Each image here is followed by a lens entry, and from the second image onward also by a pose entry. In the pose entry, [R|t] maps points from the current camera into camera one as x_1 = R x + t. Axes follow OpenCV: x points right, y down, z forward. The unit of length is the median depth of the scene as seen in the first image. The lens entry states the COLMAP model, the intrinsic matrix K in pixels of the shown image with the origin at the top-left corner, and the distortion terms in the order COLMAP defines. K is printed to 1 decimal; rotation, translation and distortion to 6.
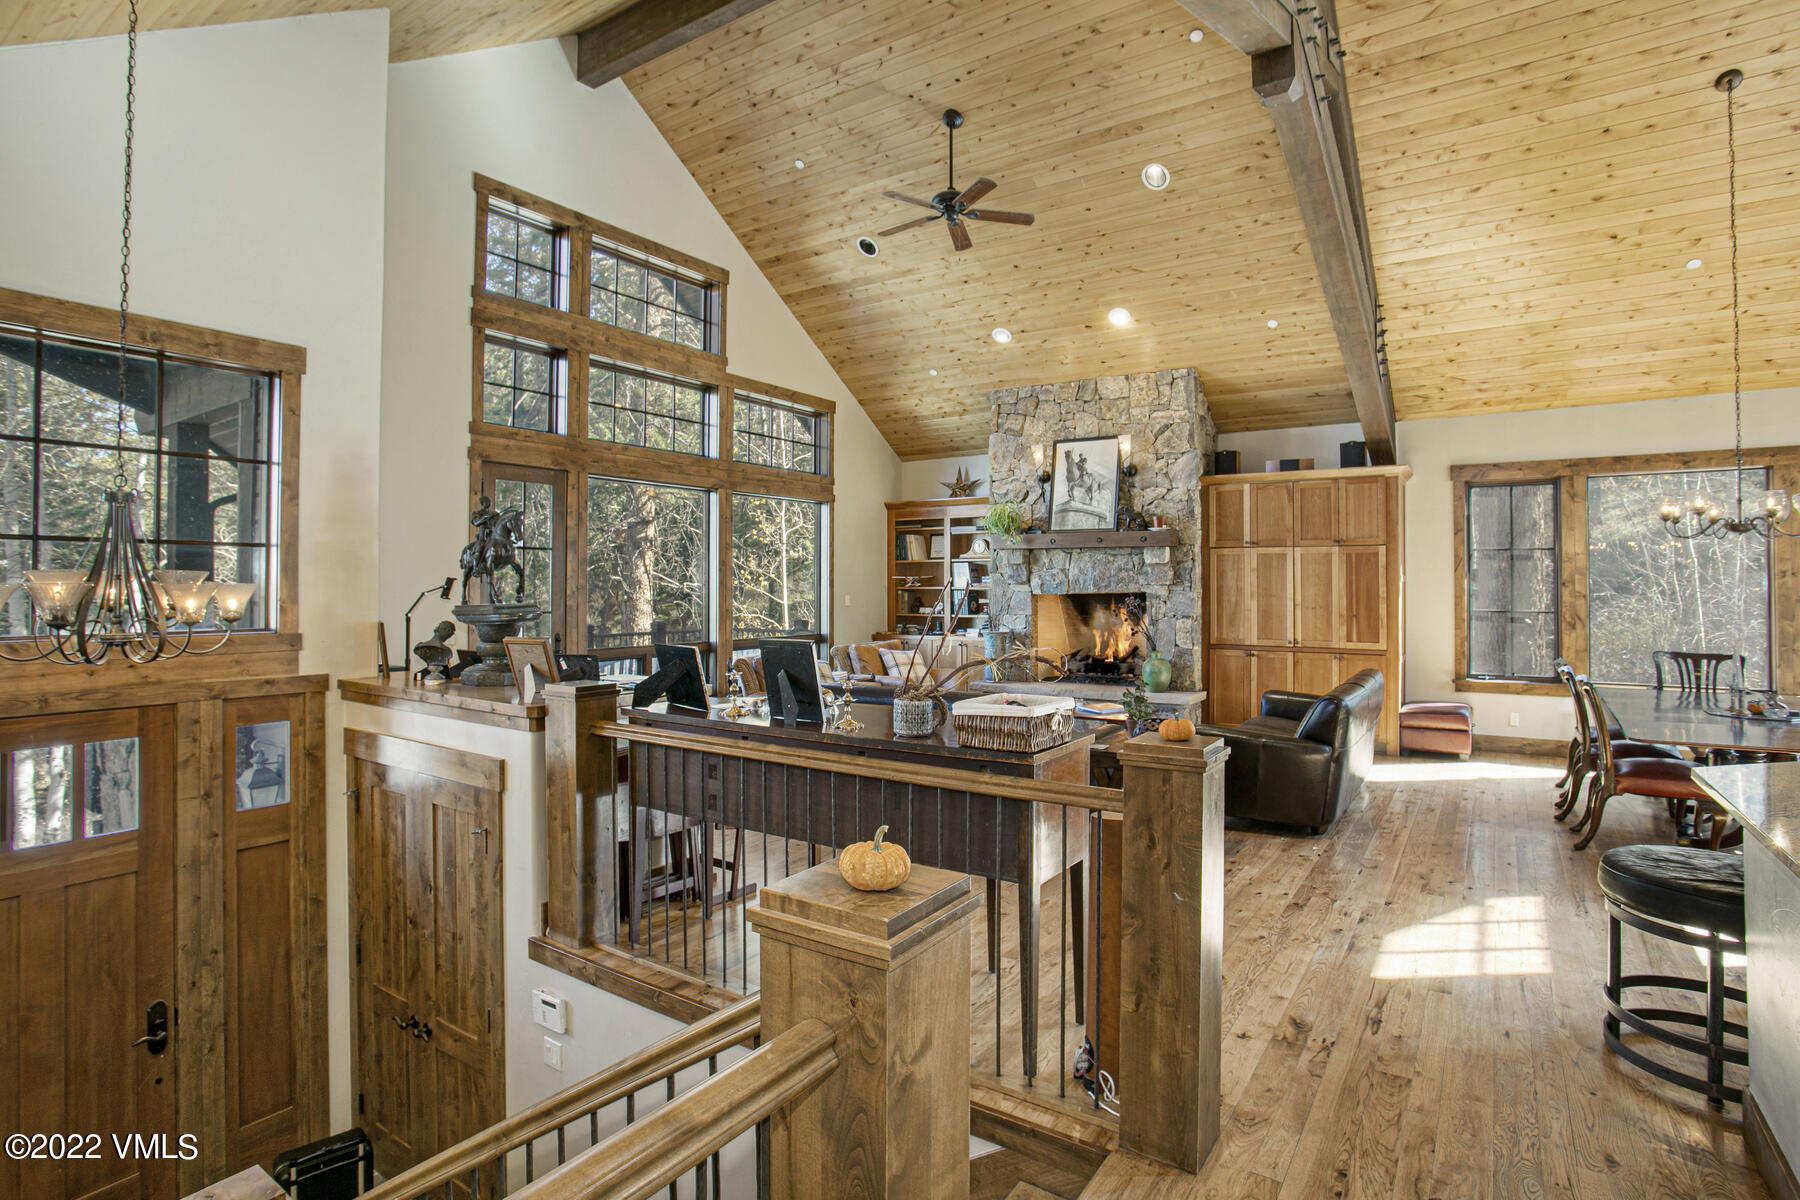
lens RADIAL K [[883.6, 0, 885.0], [0, 883.6, 587.4], [0, 0, 1]] dist [-0.058571, 0.017337]
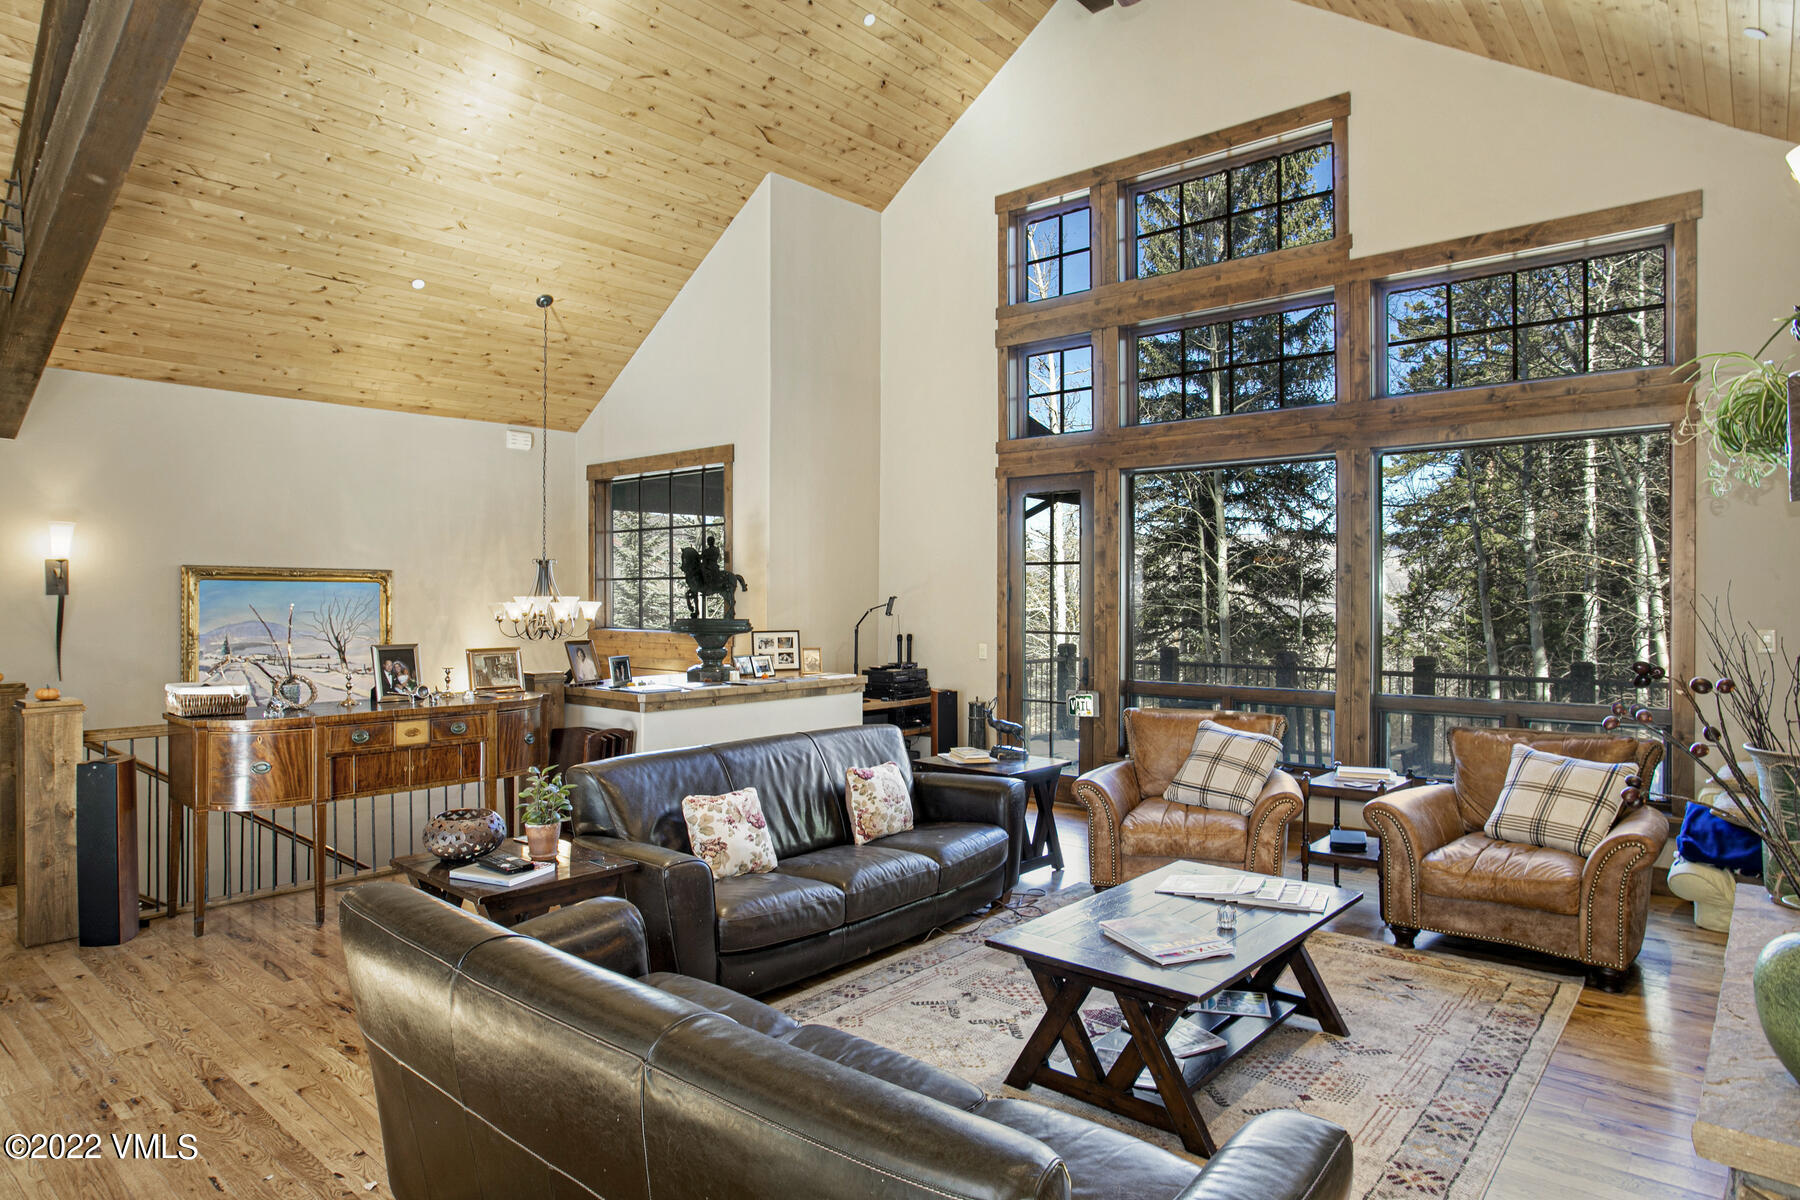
lens RADIAL K [[1058.3, 0, 923.0], [0, 1058.3, 601.0], [0, 0, 1]] dist [-0.045183, 0.010109]
pose [[-0.072862, 0.002208, -0.997340, 0.603165], [-0.000695, 0.999997, 0.002264, -0.005706], [0.997342, 0.000858, -0.072860, 0.784205]]
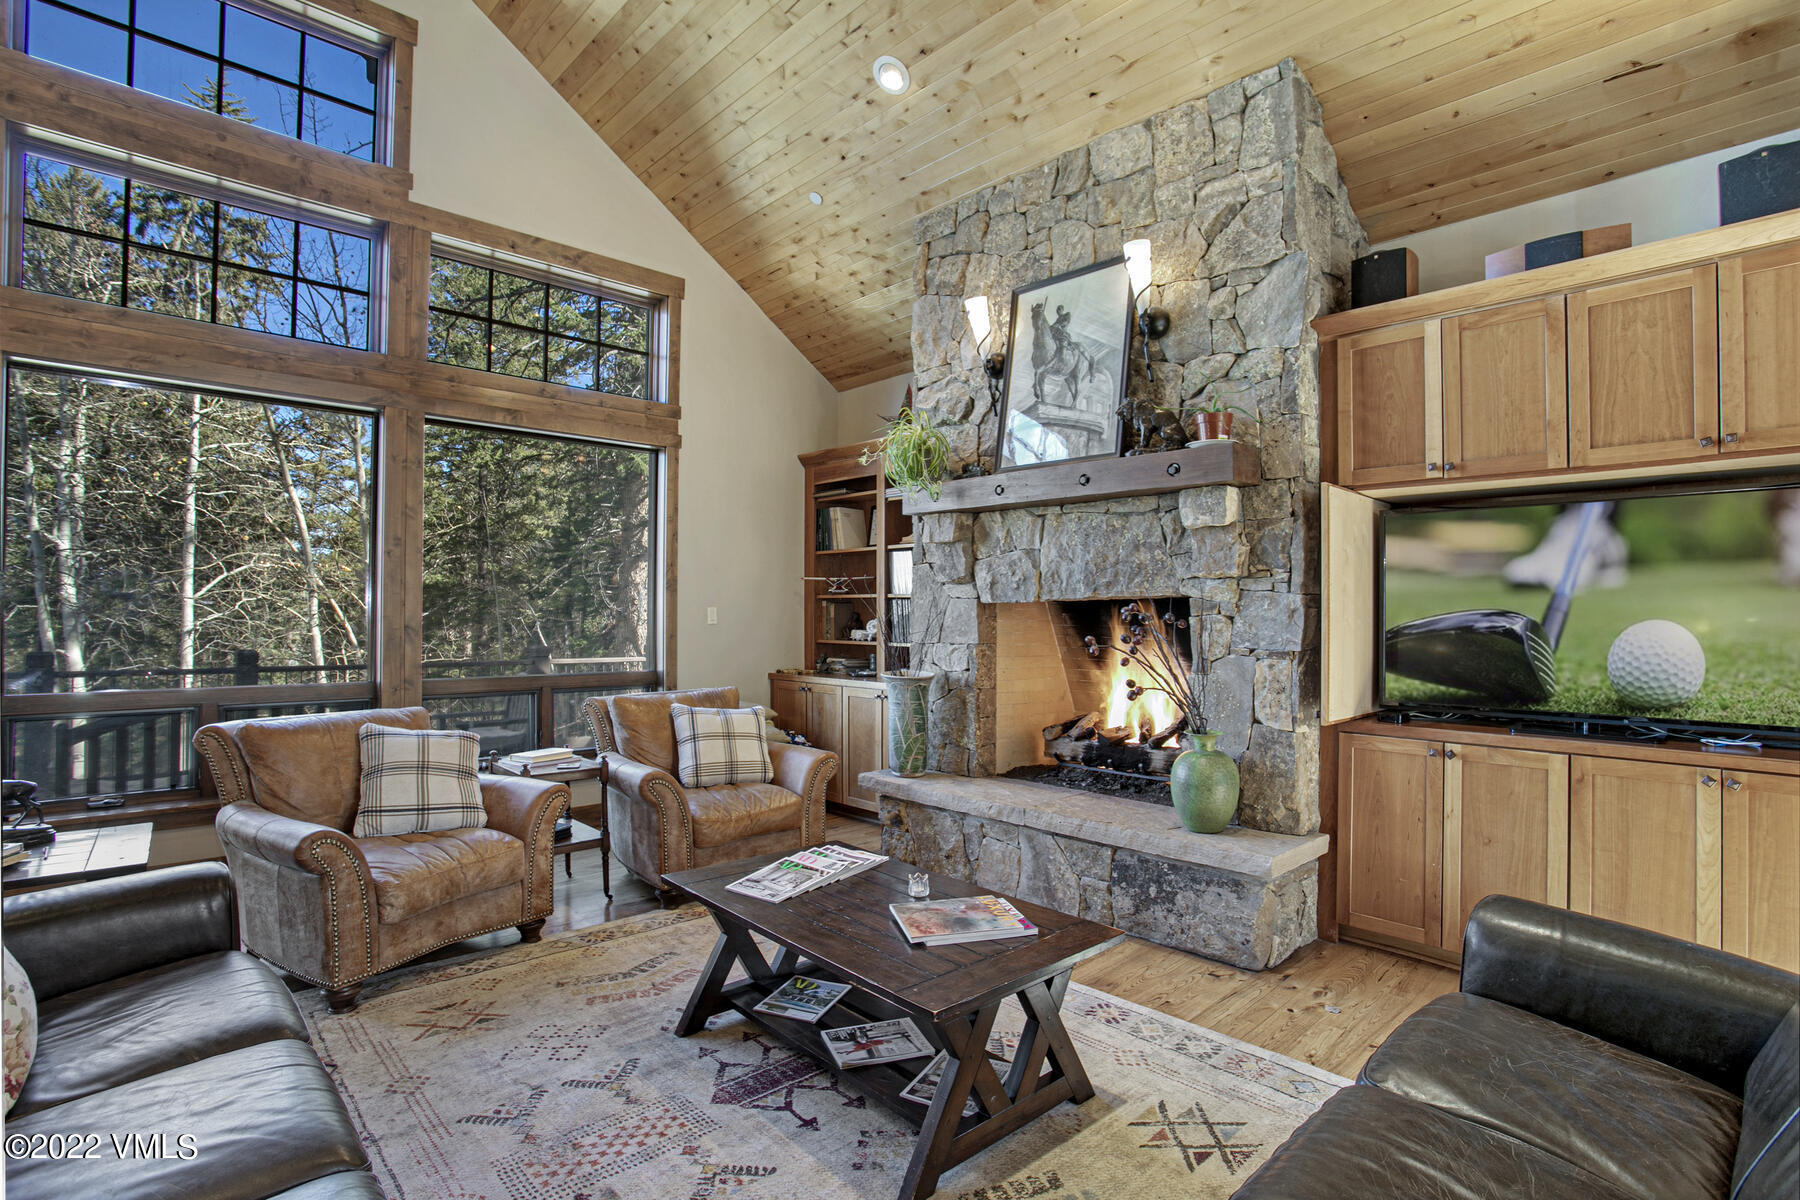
lens RADIAL K [[883.6, 0, 901.6], [0, 883.6, 604.1], [0, 0, 1]] dist [-0.058571, 0.017337]
pose [[0.977997, 0.006930, -0.208502, 0.253976], [-0.010042, 0.999853, -0.013870, 0.017656], [0.208376, 0.015659, 0.977924, 0.555294]]
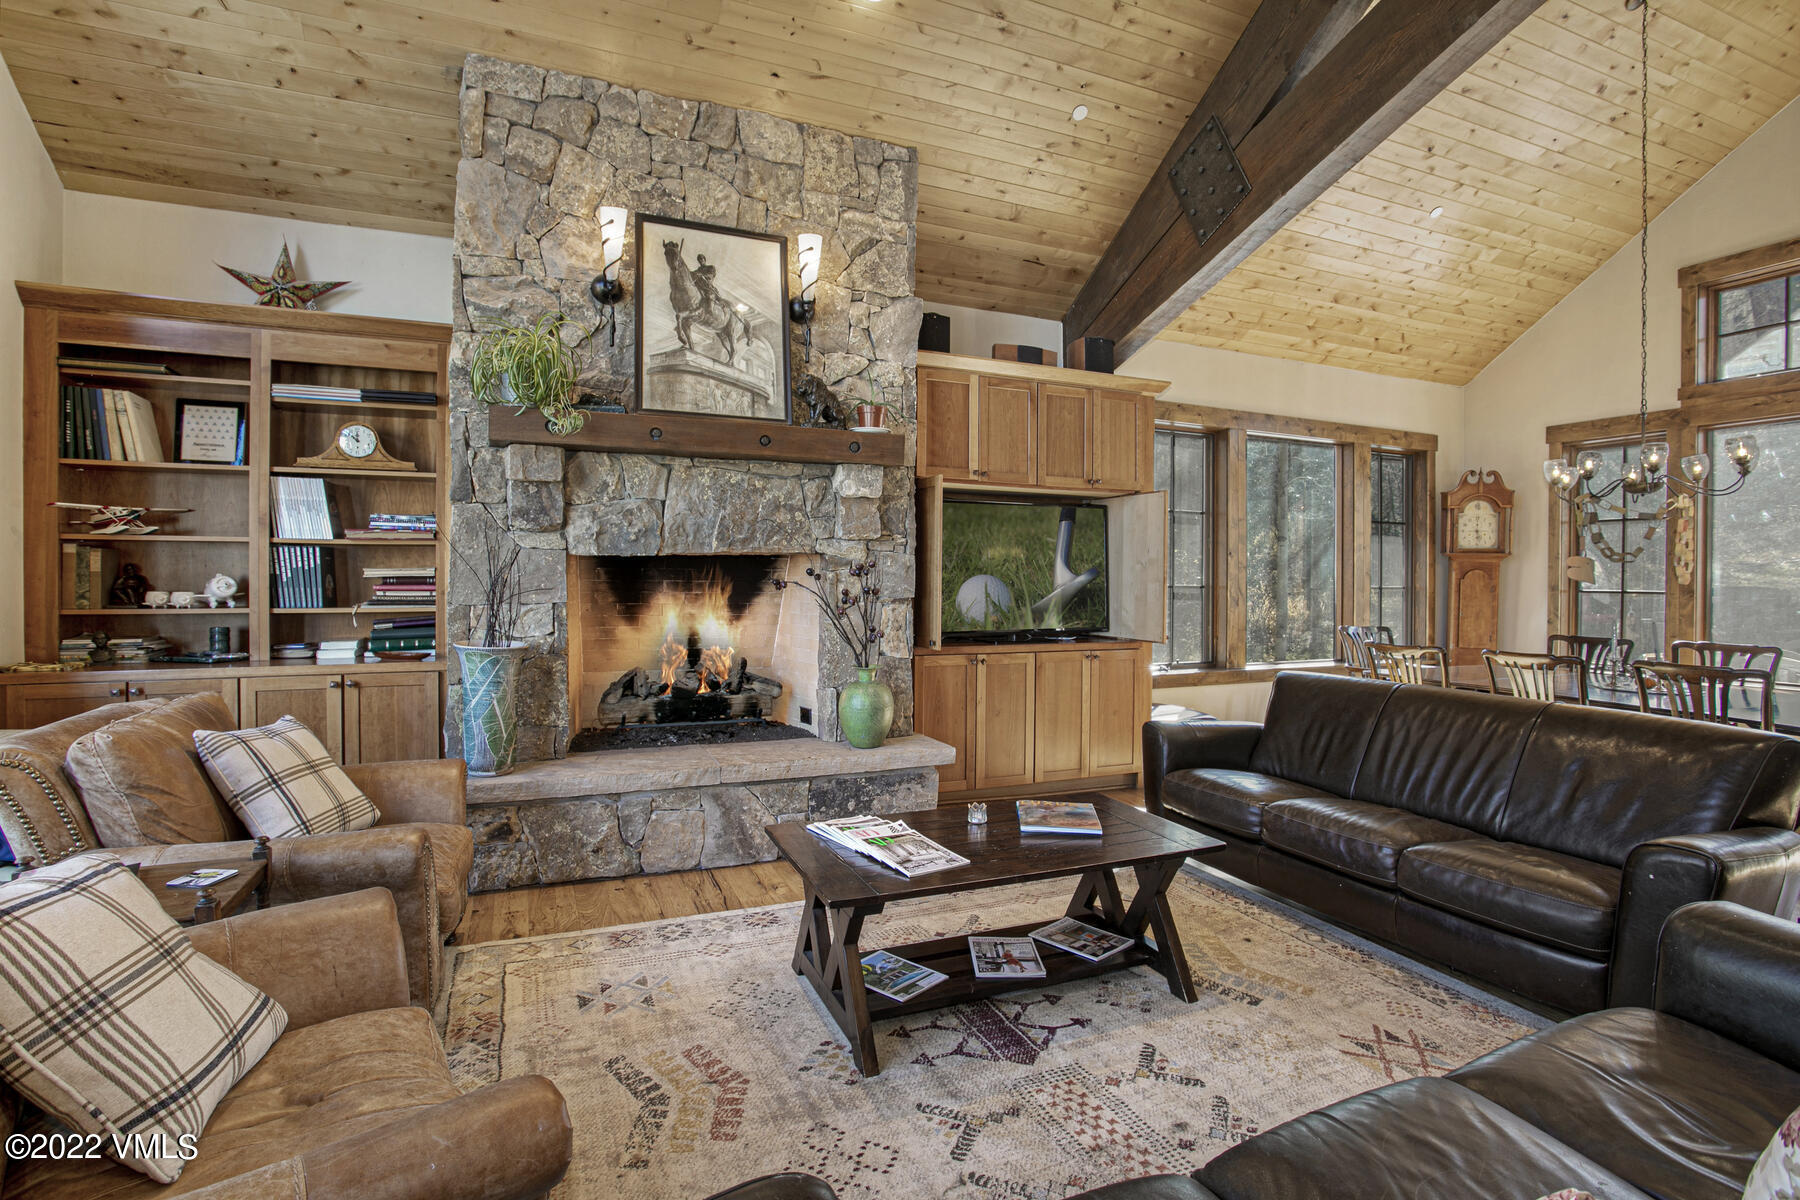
lens RADIAL K [[883.6, 0, 882.9], [0, 883.6, 579.5], [0, 0, 1]] dist [-0.058571, 0.017337]
pose [[0.536015, 0.002597, 0.844205, -0.124581], [-0.005312, 0.999986, 0.000297, 0.020854], [-0.844192, -0.004644, 0.536021, 0.711921]]
